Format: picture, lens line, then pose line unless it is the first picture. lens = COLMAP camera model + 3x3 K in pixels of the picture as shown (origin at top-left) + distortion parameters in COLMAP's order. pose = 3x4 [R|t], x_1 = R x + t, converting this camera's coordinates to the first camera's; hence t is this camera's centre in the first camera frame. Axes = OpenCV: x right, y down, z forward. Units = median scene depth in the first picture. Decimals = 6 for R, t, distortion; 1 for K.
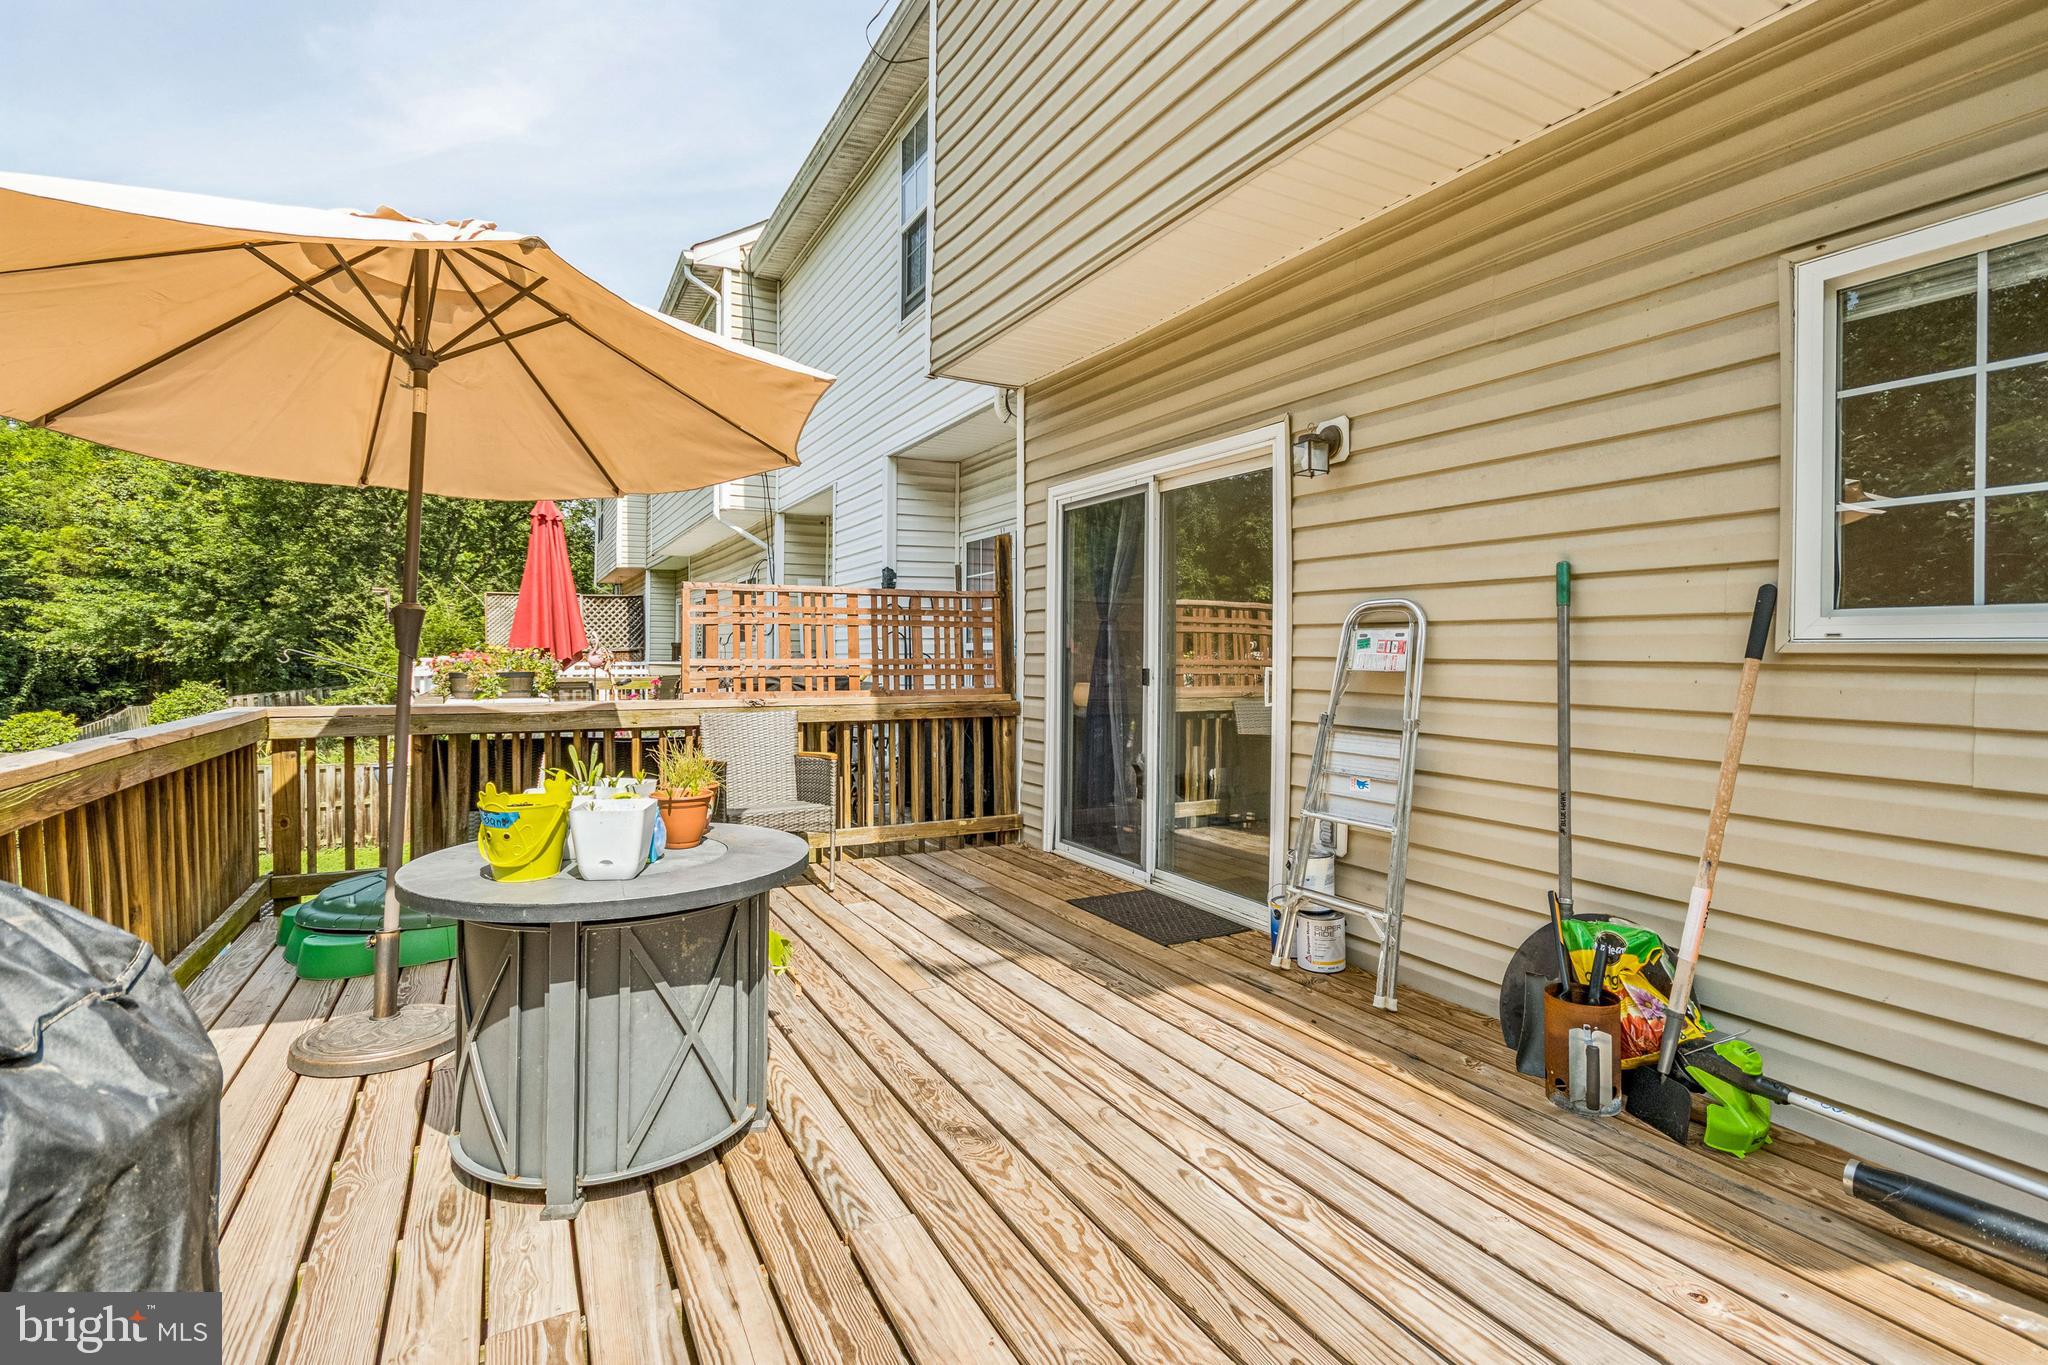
lens RADIAL K [[978.8, 0, 1010.0], [0, 978.8, 668.8], [0, 0, 1]] dist [0.000711, 0.000230]
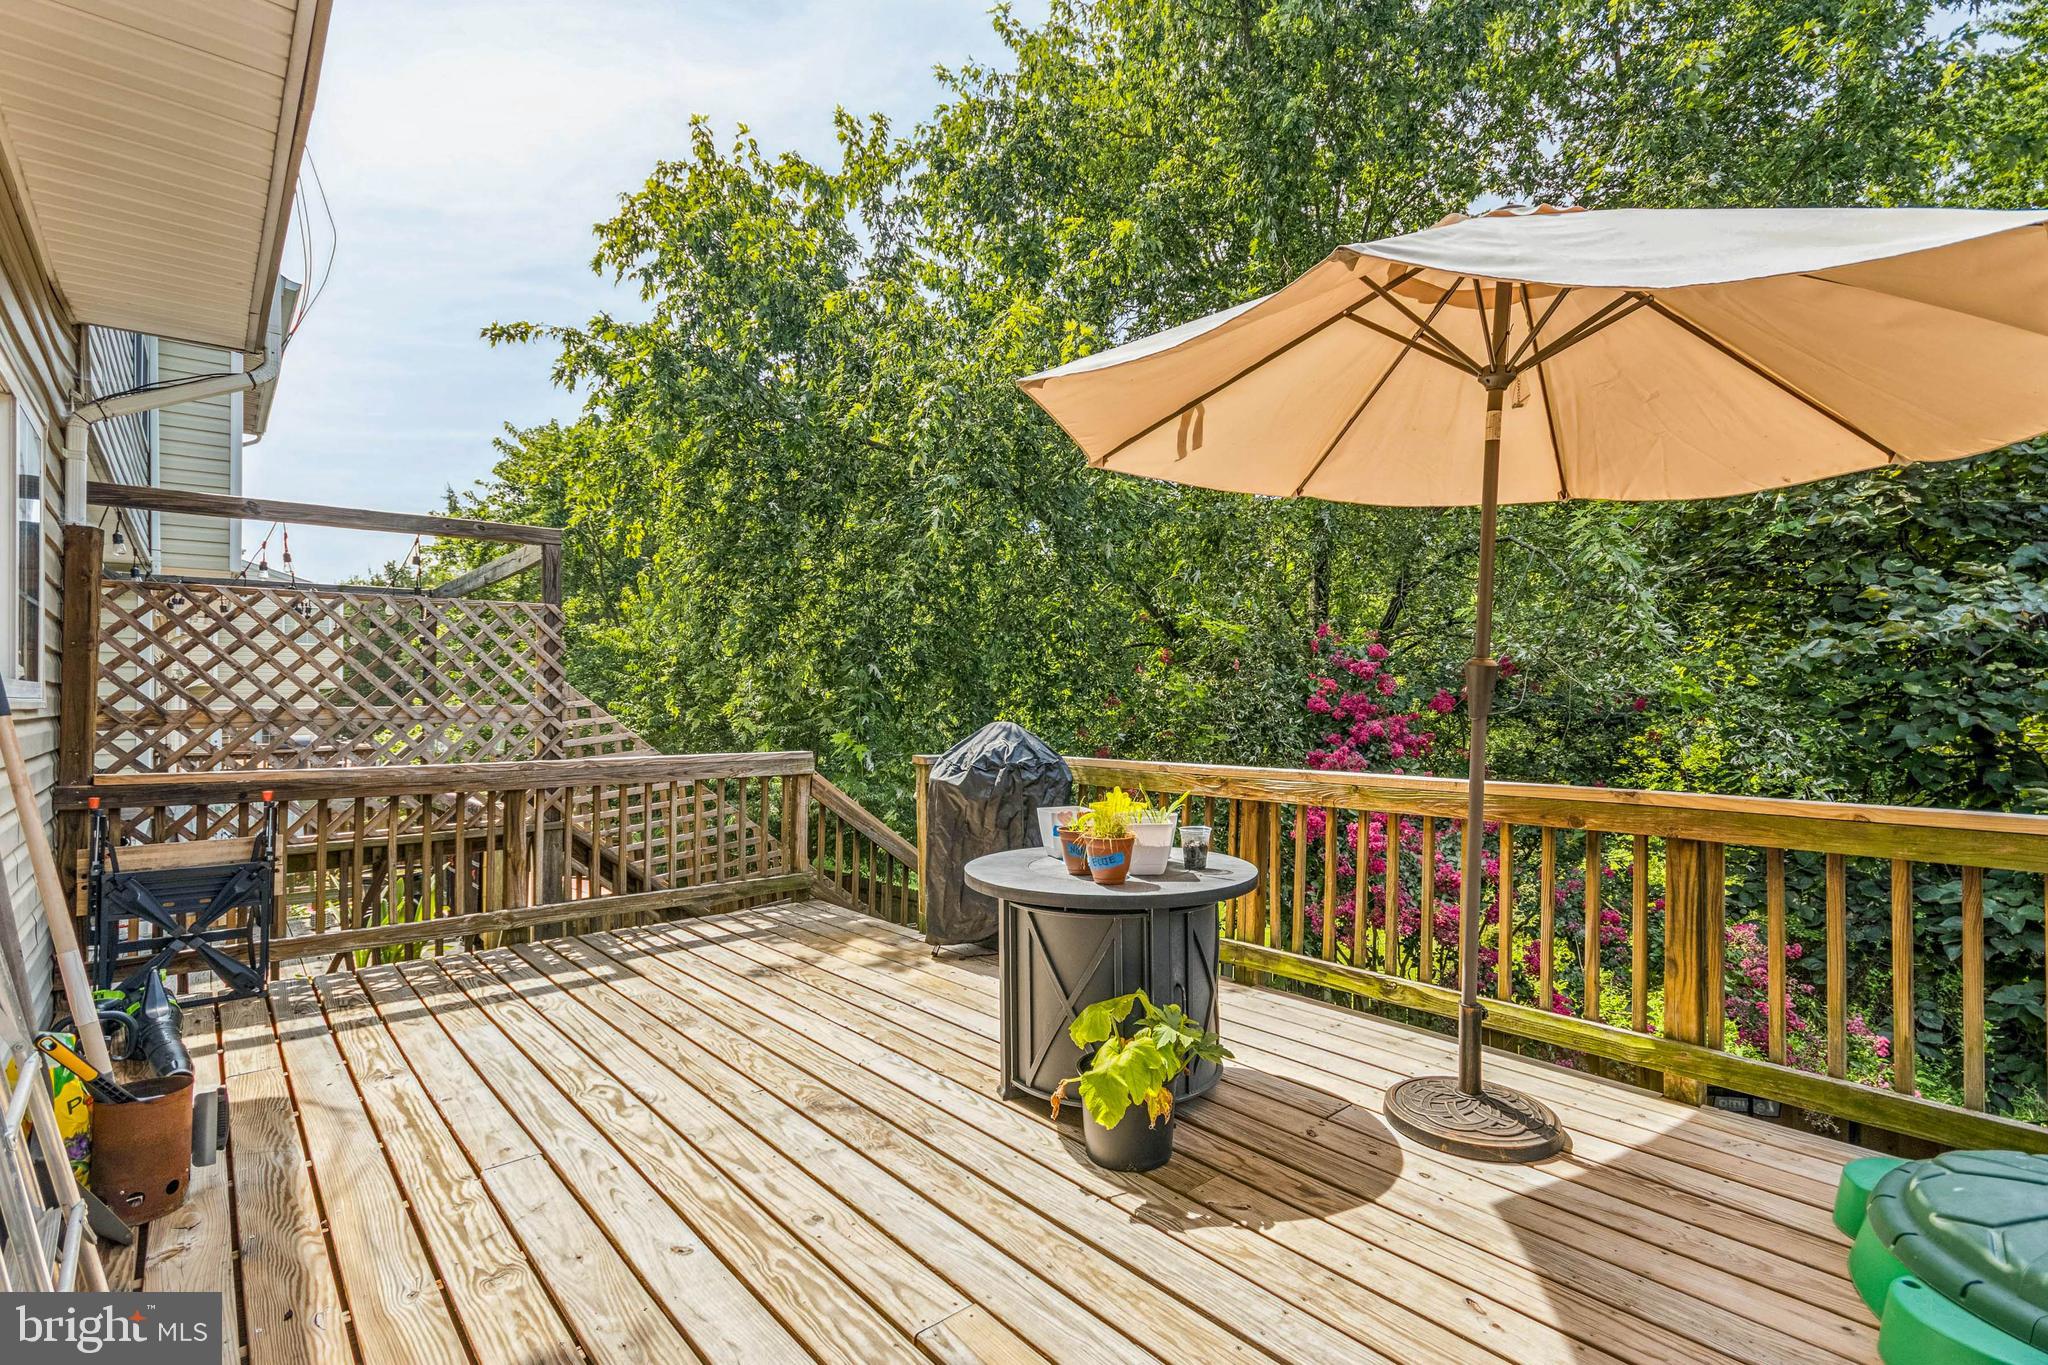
lens RADIAL K [[946.8, 0, 1023.4], [0, 946.8, 709.2], [0, 0, 1]] dist [0.003220, 0.000549]
pose [[-0.969828, 0.001893, -0.243781, 0.009946], [-0.002263, 0.999857, 0.016769, -0.039229], [0.243778, 0.016815, -0.969685, 2.059501]]
